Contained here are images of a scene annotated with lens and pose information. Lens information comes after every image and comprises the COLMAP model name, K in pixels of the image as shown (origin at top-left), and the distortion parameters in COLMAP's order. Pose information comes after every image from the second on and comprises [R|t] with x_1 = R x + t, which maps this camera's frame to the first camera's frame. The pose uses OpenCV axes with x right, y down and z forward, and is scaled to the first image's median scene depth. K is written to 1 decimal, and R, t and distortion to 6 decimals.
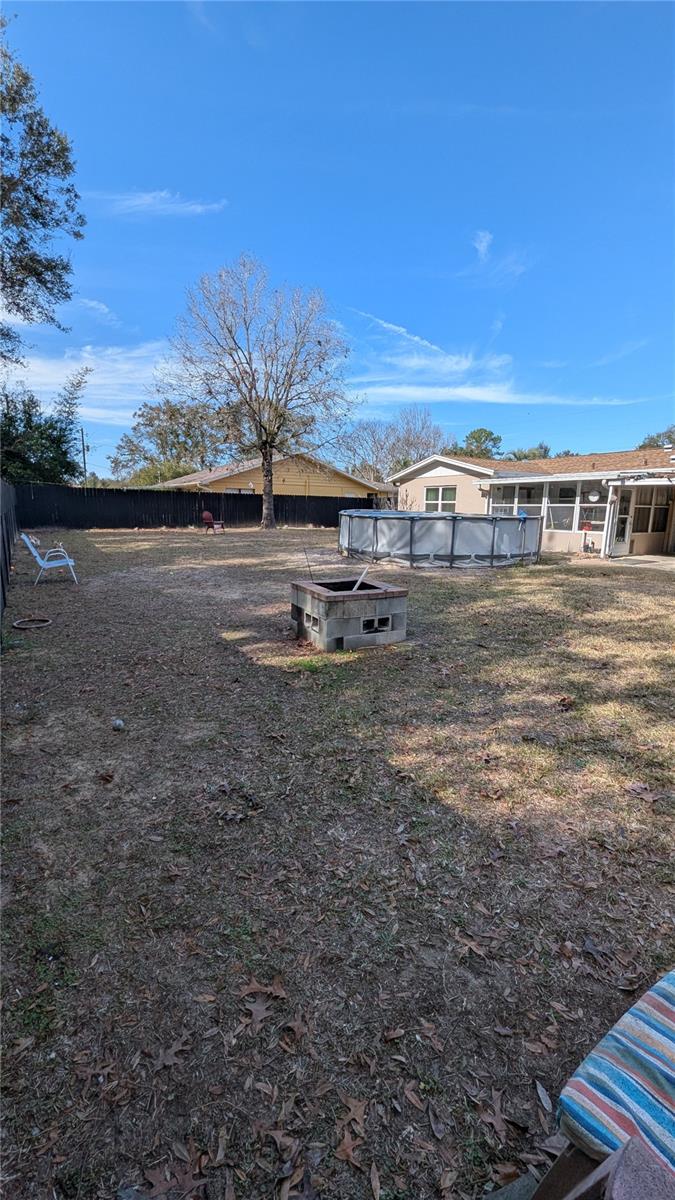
lens RADIAL K [[496.5, 0, 341.2], [0, 496.5, 606.4], [0, 0, 1]] dist [0.003473, 0.000083]
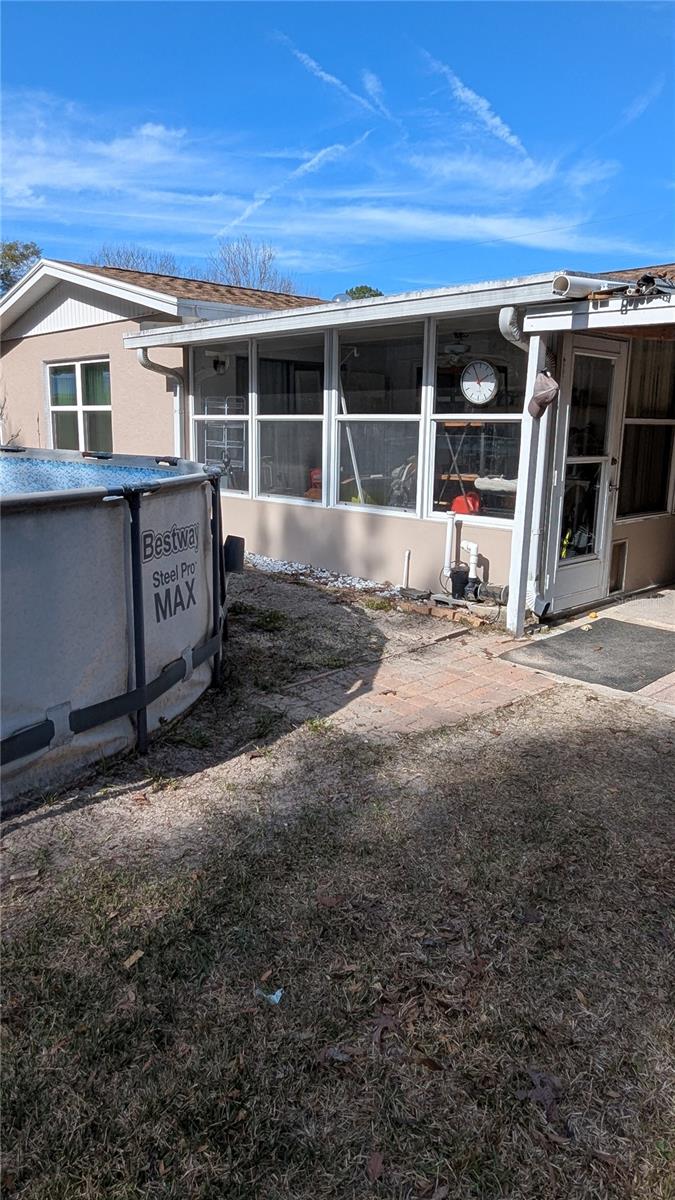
lens RADIAL K [[775.5, 0, 336.2], [0, 775.5, 597.3], [0, 0, 1]] dist [0.032528, 0.000526]
pose [[0.980582, -0.040212, 0.191945, 0.343597], [0.036351, 0.999060, 0.023597, -0.118741], [-0.192713, -0.016161, 0.981122, 0.598232]]
